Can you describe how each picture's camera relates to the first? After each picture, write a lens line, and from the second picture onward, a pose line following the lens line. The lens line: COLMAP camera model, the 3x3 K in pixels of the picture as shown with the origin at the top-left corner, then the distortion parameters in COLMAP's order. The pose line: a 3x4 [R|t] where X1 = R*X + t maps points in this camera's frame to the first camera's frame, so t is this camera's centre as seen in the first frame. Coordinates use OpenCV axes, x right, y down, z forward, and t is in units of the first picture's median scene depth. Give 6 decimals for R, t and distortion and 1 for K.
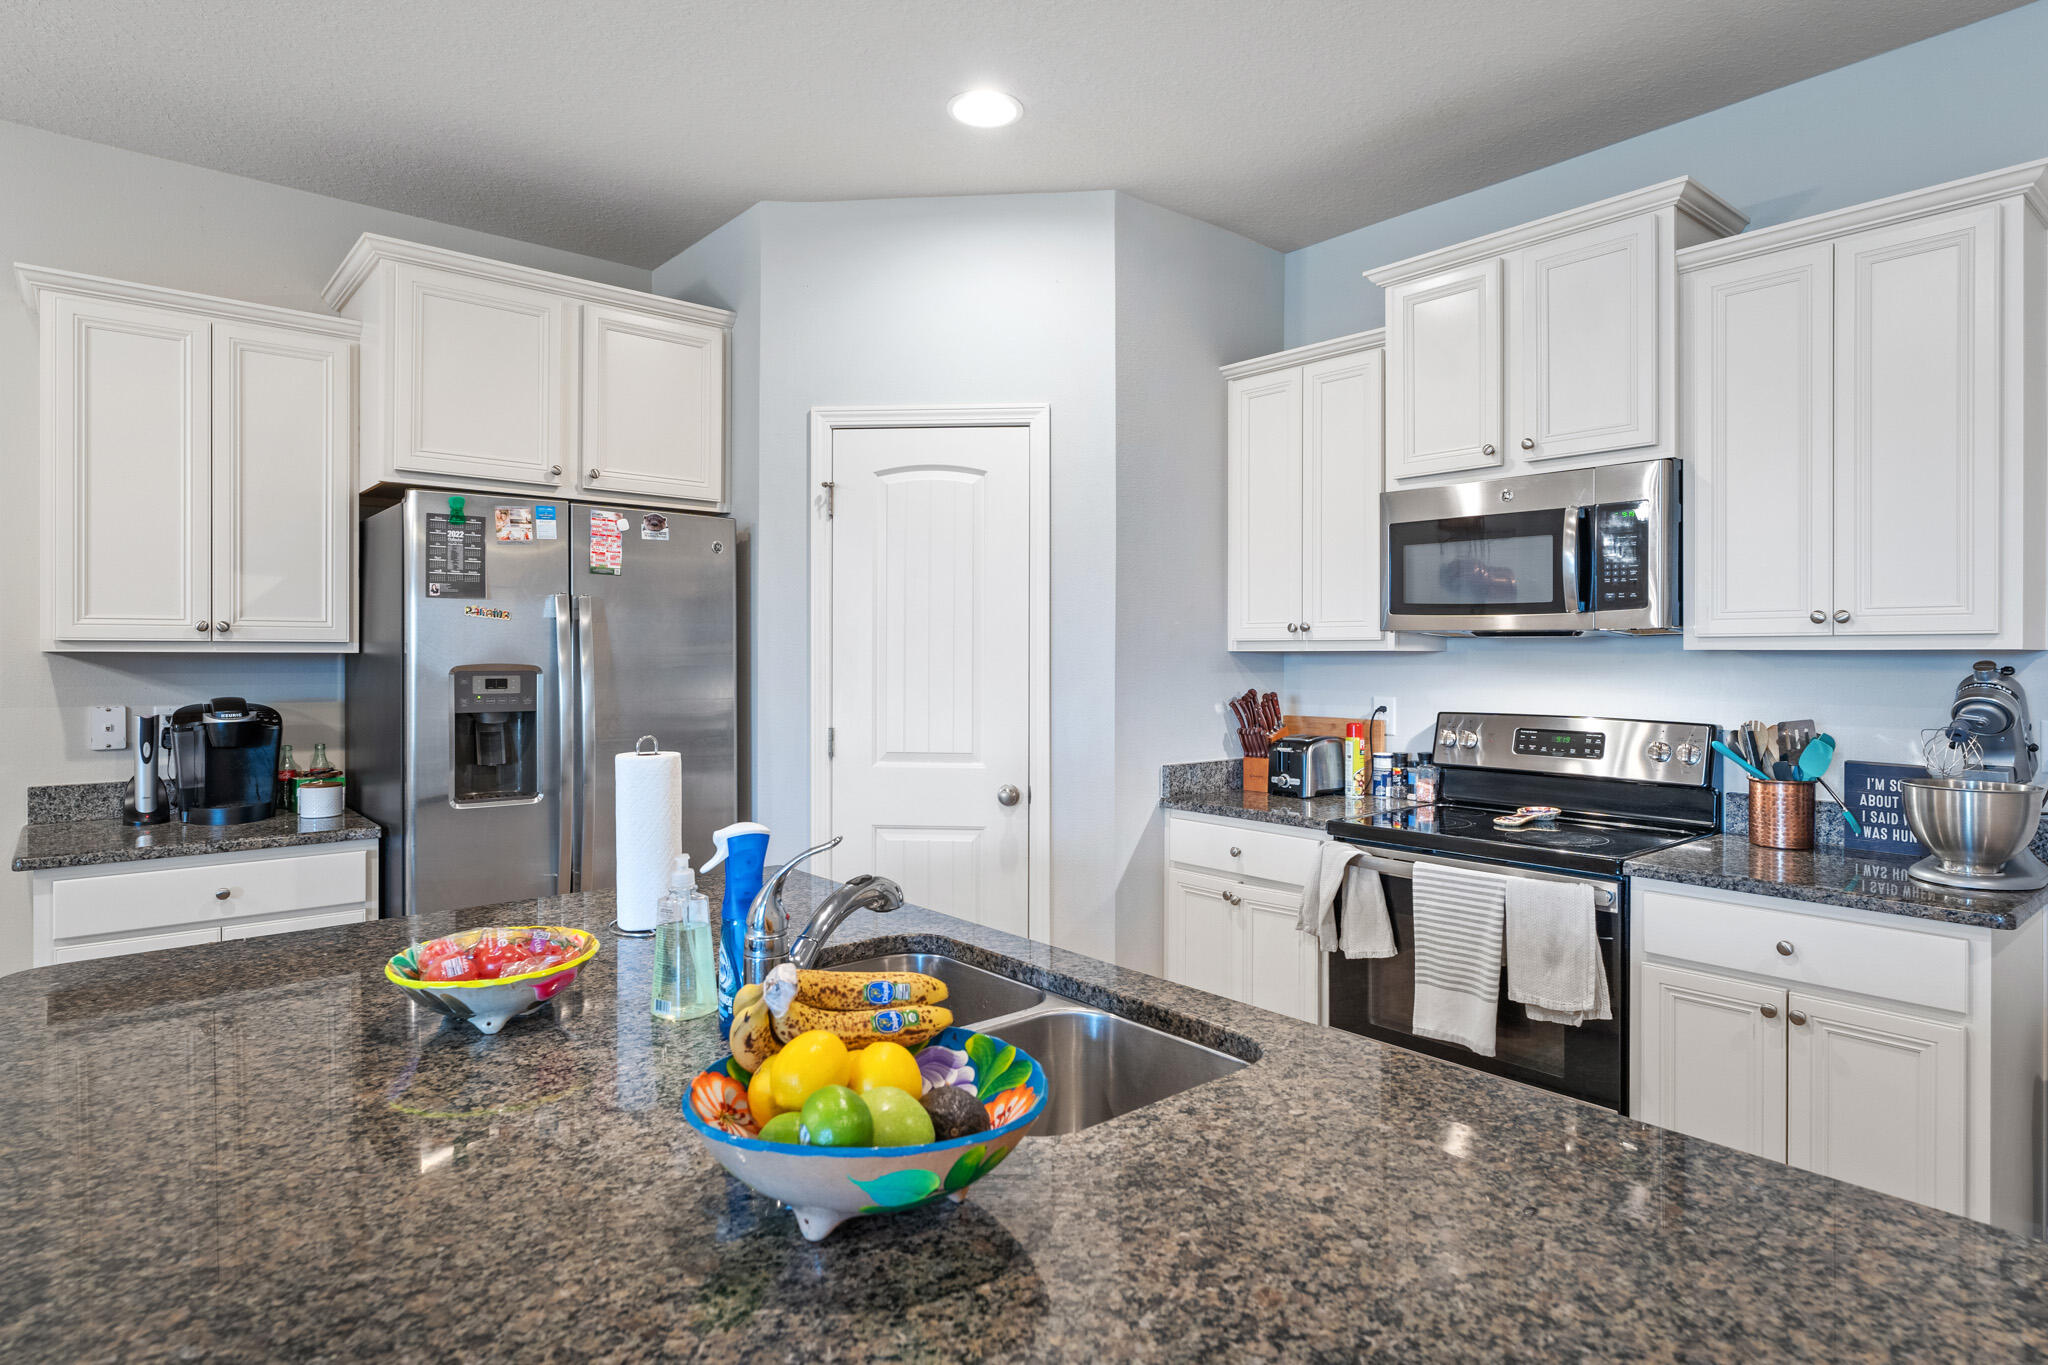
lens RADIAL K [[1116.0, 0, 1022.3], [0, 1116.0, 655.7], [0, 0, 1]] dist [0.001670, -0.001351]
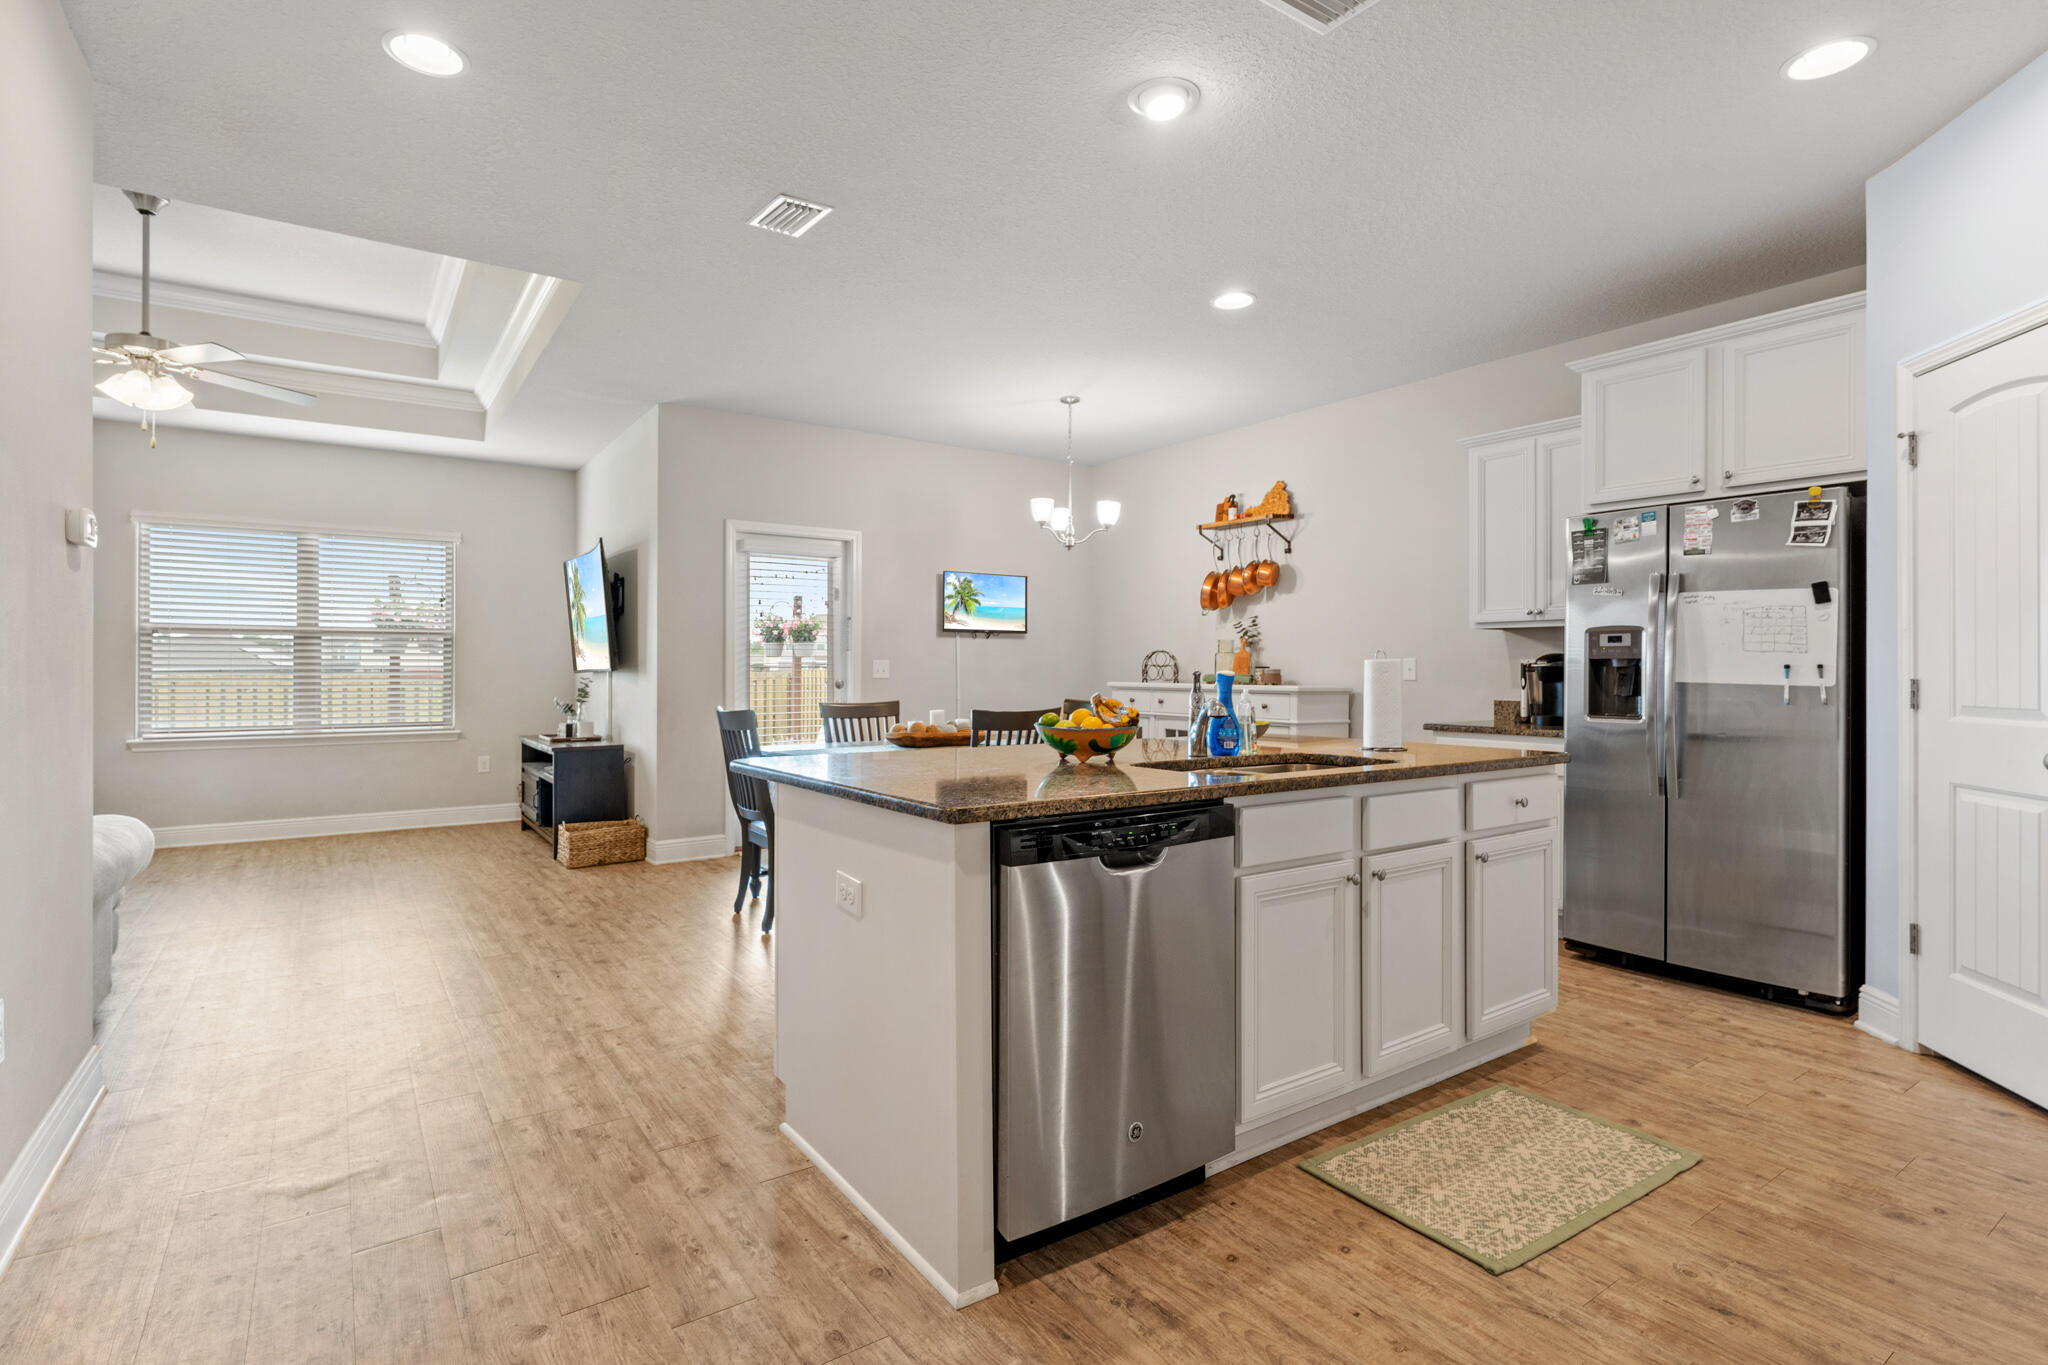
lens RADIAL K [[987.4, 0, 1024.6], [0, 987.4, 666.1], [0, 0, 1]] dist [0.000653, -0.000038]
pose [[-0.090337, -0.004029, -0.995903, 0.866526], [-0.002166, 0.999990, -0.003849, 0.064966], [0.995909, 0.001810, -0.090345, 0.329735]]
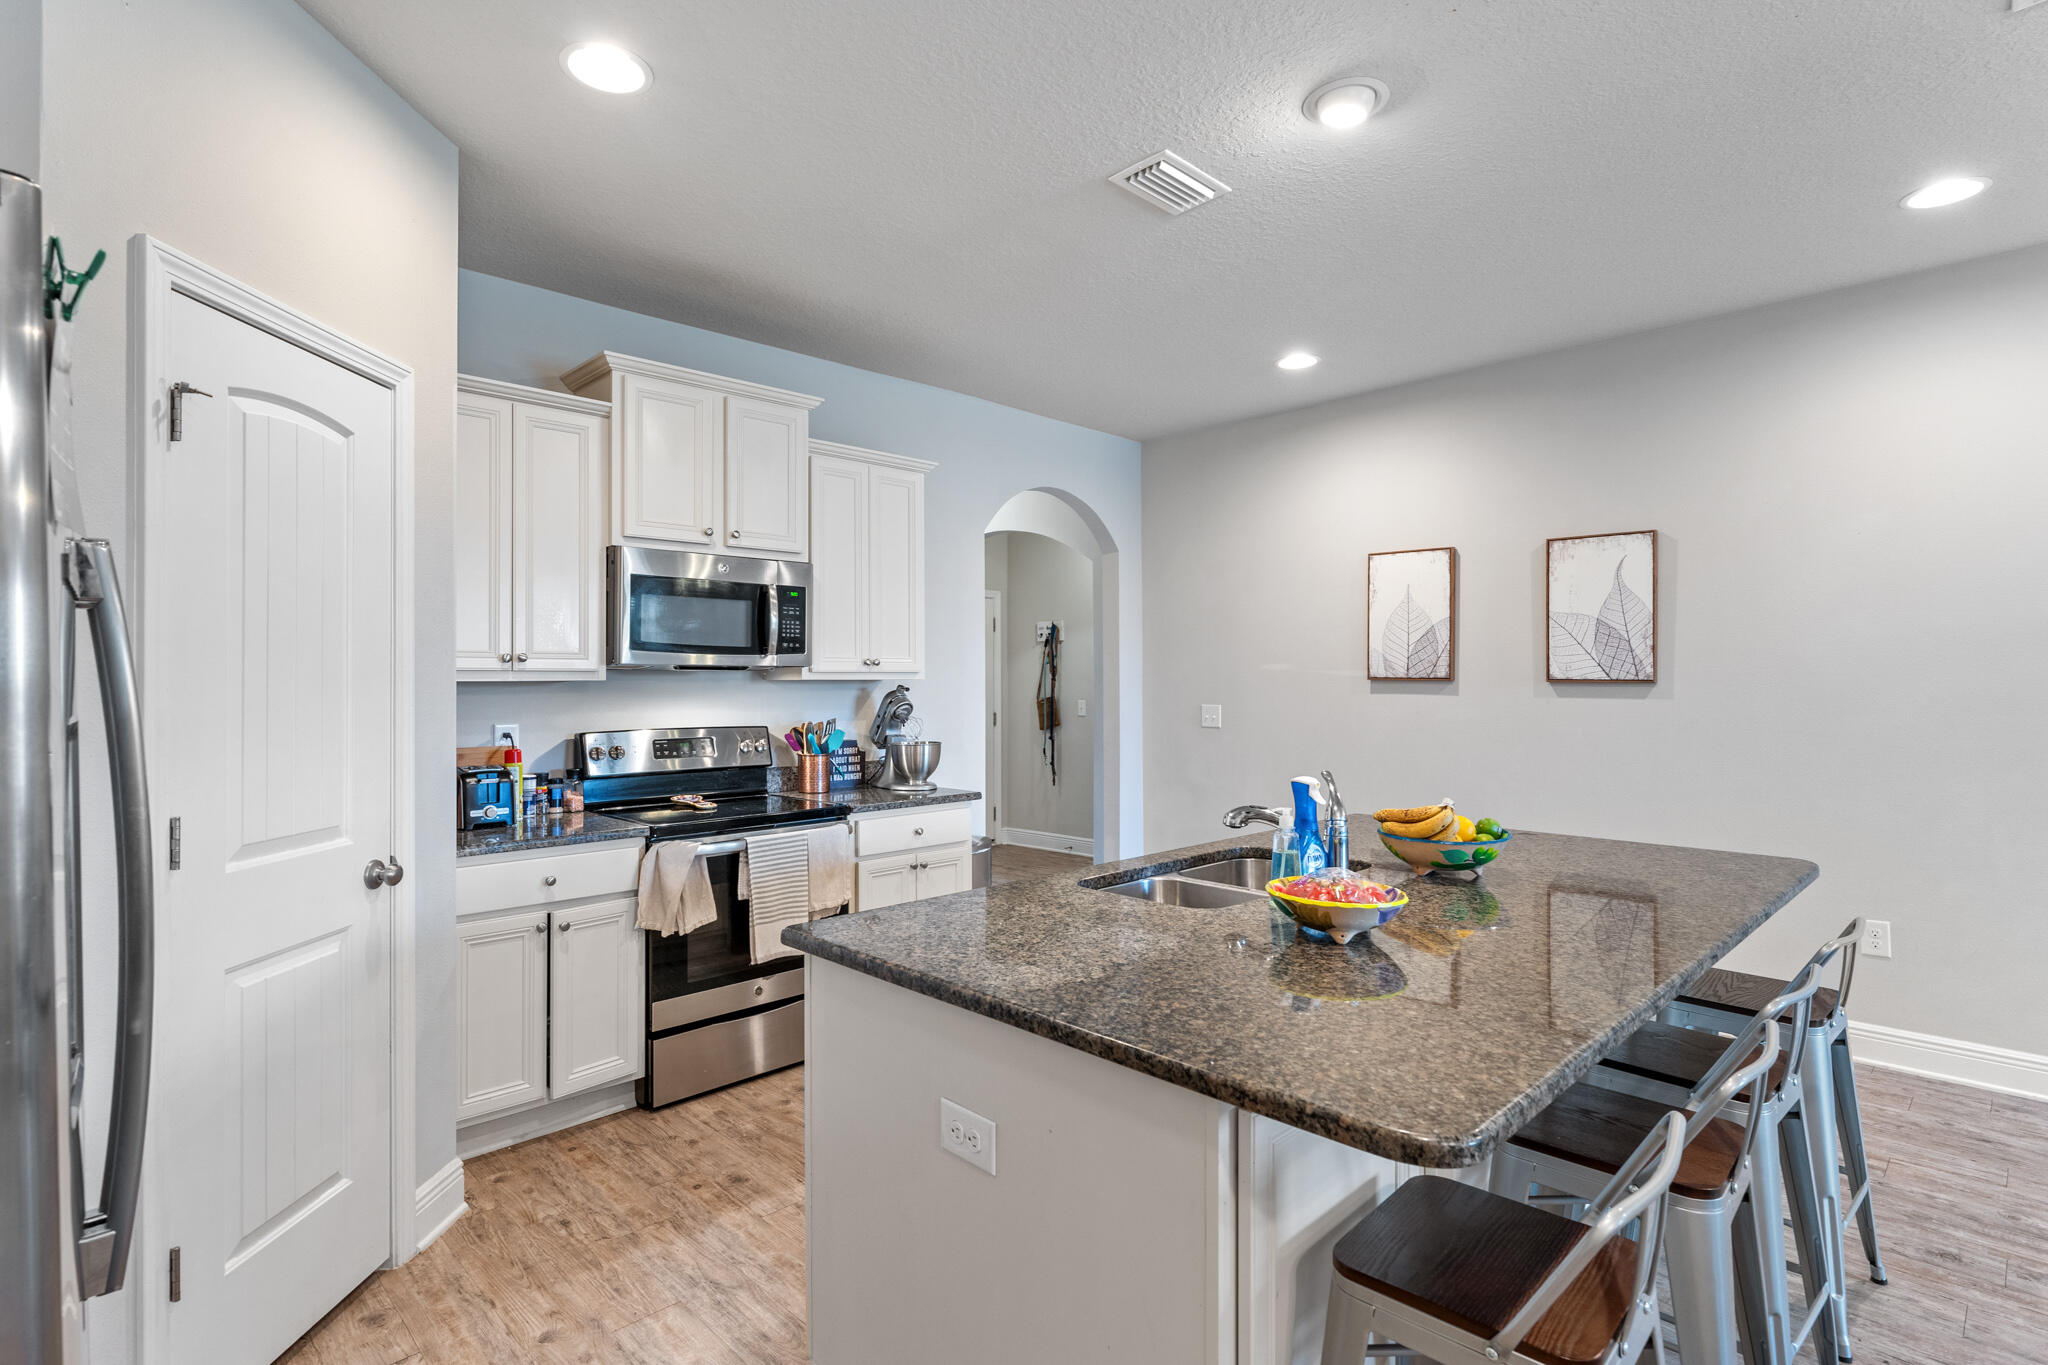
lens RADIAL K [[1009.3, 0, 1020.4], [0, 1009.3, 676.9], [0, 0, 1]] dist [-0.002506, -0.000298]
pose [[-0.070291, 0.003490, 0.997520, -0.796380], [0.006255, 0.999976, -0.003057, -0.002542], [-0.997507, 0.006024, -0.070311, 0.684431]]
